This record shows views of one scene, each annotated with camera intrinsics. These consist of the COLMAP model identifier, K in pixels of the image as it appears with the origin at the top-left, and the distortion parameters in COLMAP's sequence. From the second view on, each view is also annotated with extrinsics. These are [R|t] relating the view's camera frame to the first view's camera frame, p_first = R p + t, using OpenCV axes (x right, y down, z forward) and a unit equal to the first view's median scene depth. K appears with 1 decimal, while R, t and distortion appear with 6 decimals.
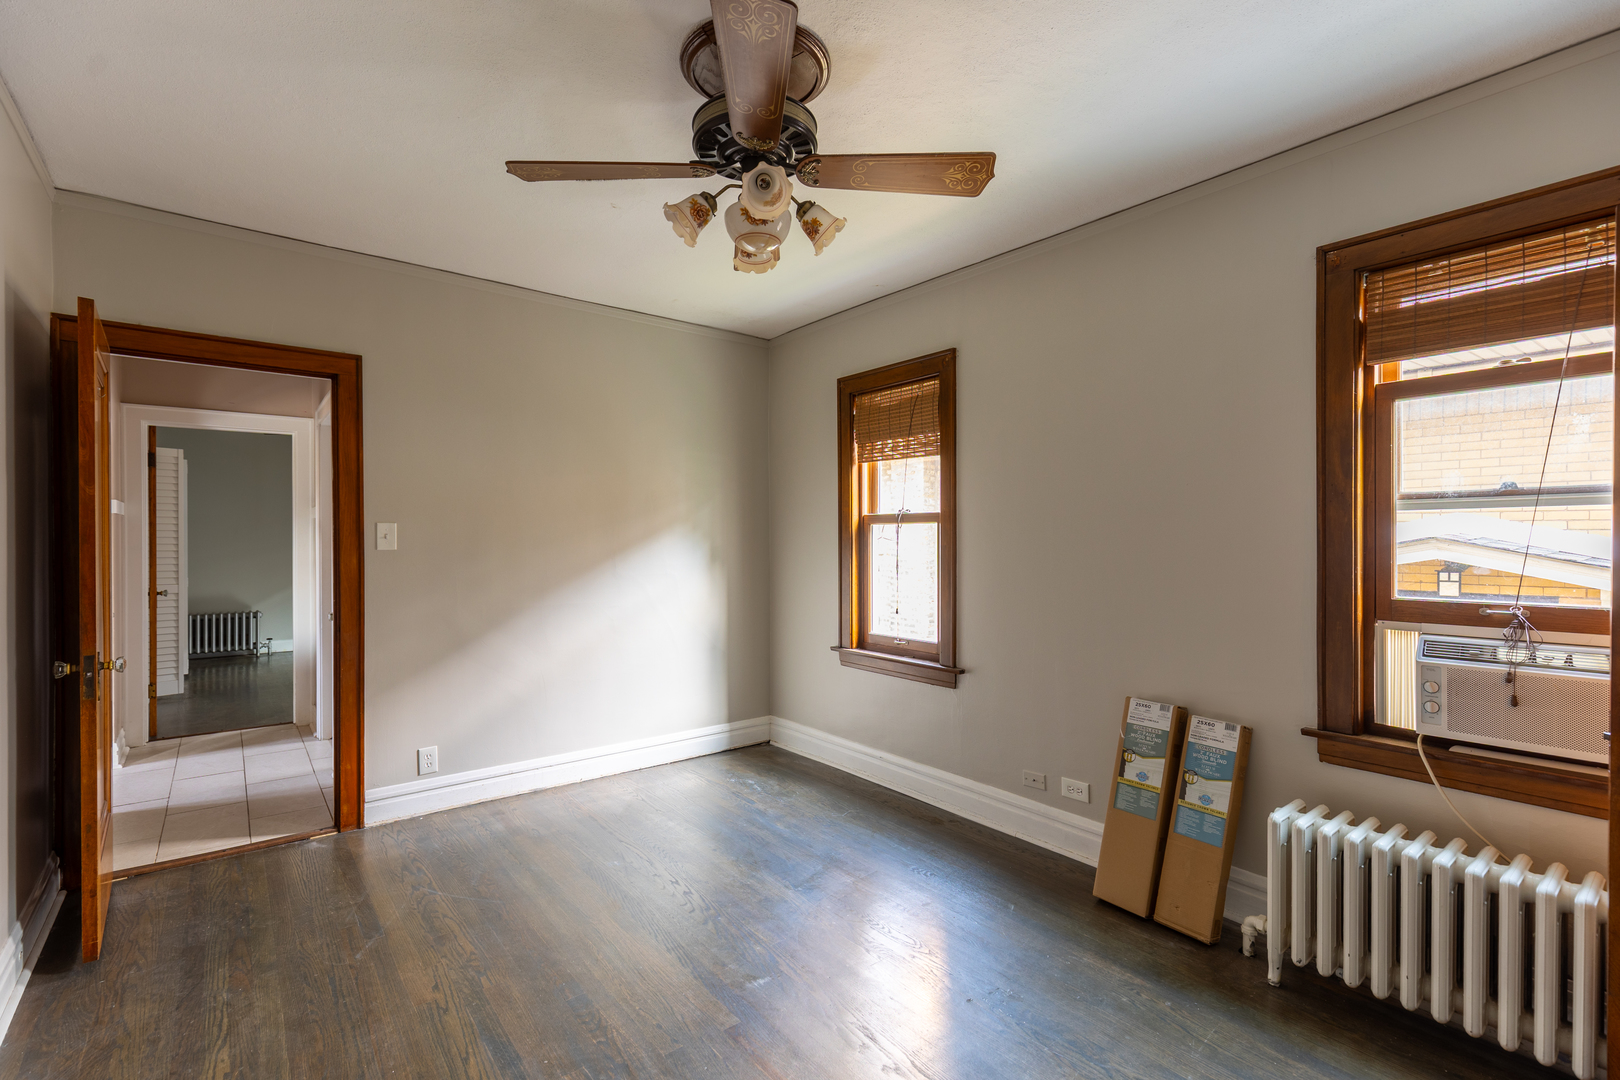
lens RADIAL K [[741.1, 0, 807.4], [0, 741.1, 541.5], [0, 0, 1]] dist [0.006838, -0.000643]
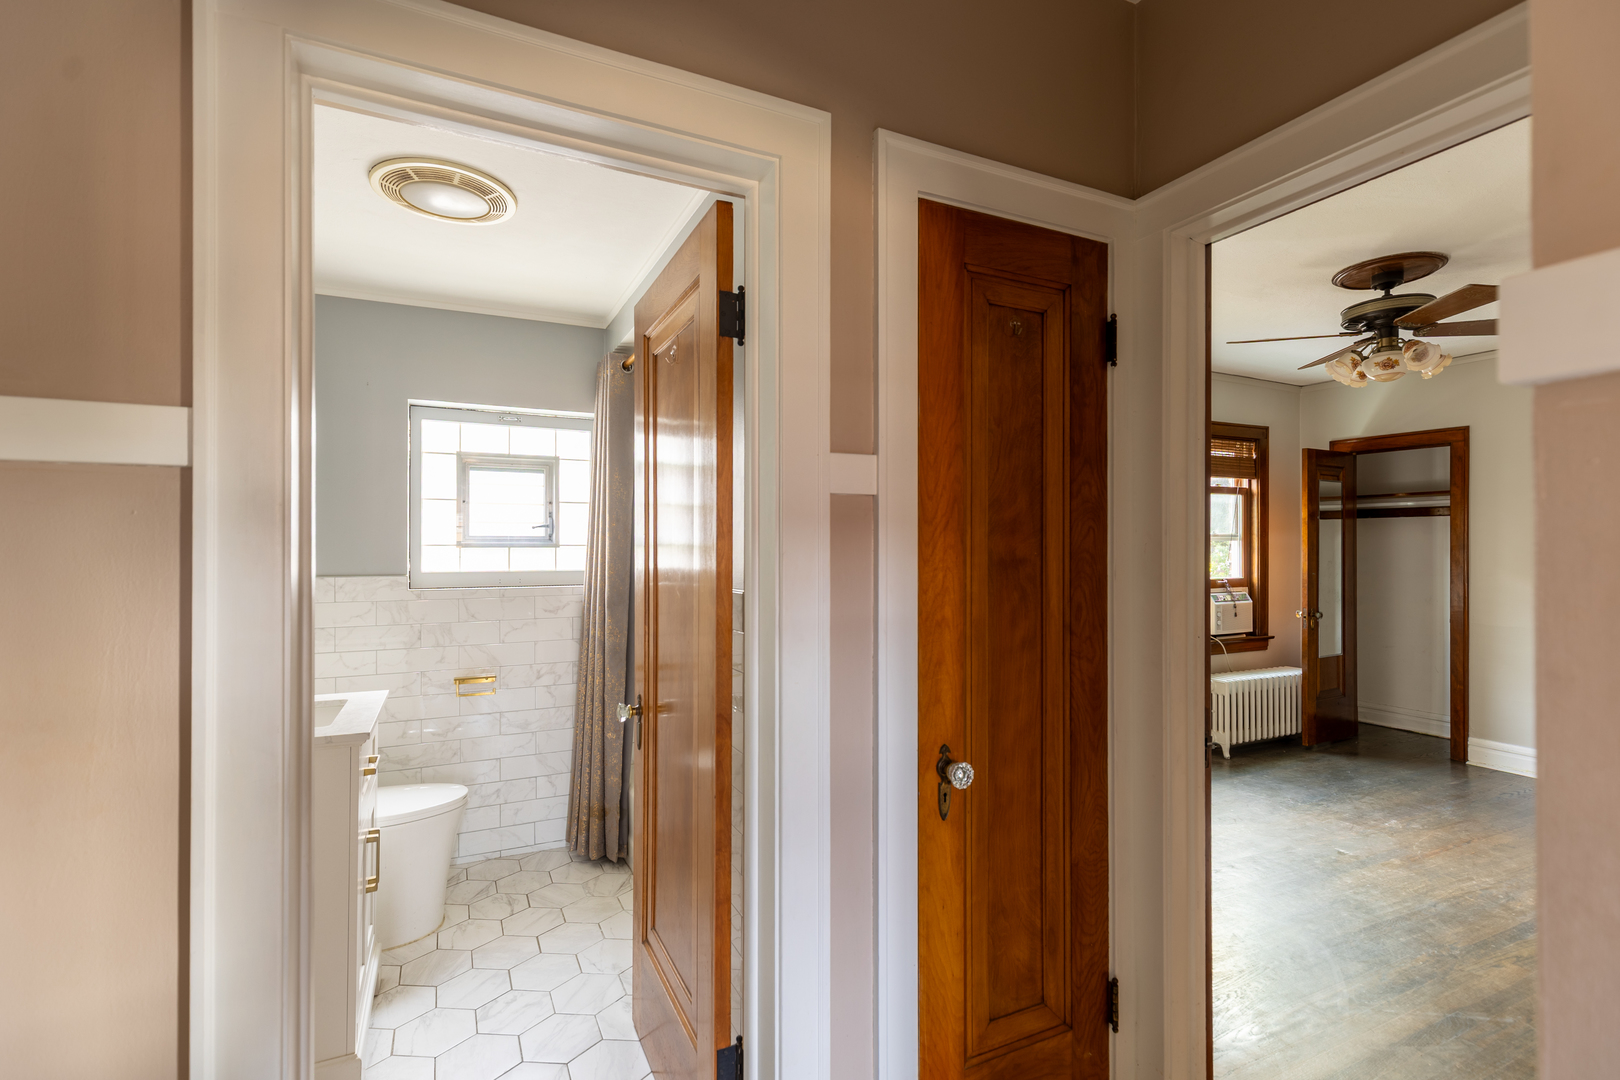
lens RADIAL K [[745.8, 0, 809.8], [0, 745.8, 543.5], [0, 0, 1]] dist [0.006493, -0.000835]
pose [[0.203216, 0.005725, 0.979117, -1.221804], [0.006787, 0.999951, -0.007255, -0.017842], [-0.979111, 0.008120, 0.203167, 1.213011]]
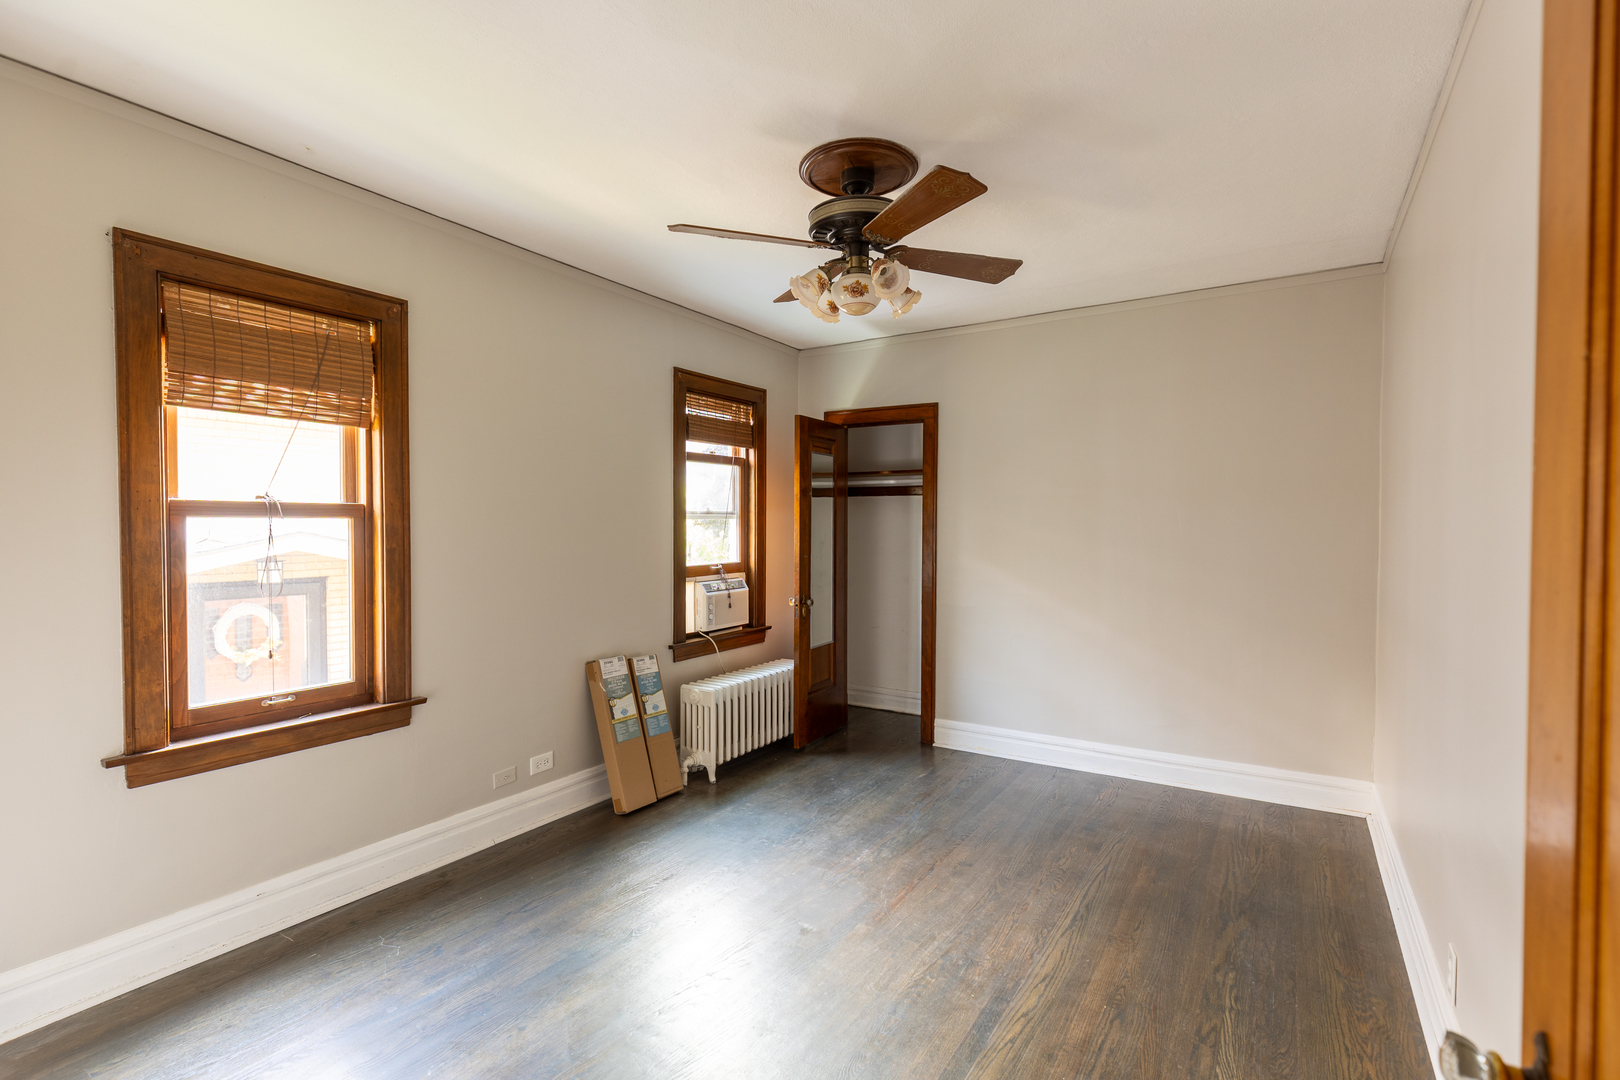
lens RADIAL K [[771.1, 0, 810.0], [0, 771.1, 540.0], [0, 0, 1]] dist [0.009893, -0.000068]
pose [[-0.344212, -0.019086, 0.938698, -0.826775], [0.004567, 0.999747, 0.022002, -0.021467], [-0.938881, 0.011861, -0.344038, 0.984196]]
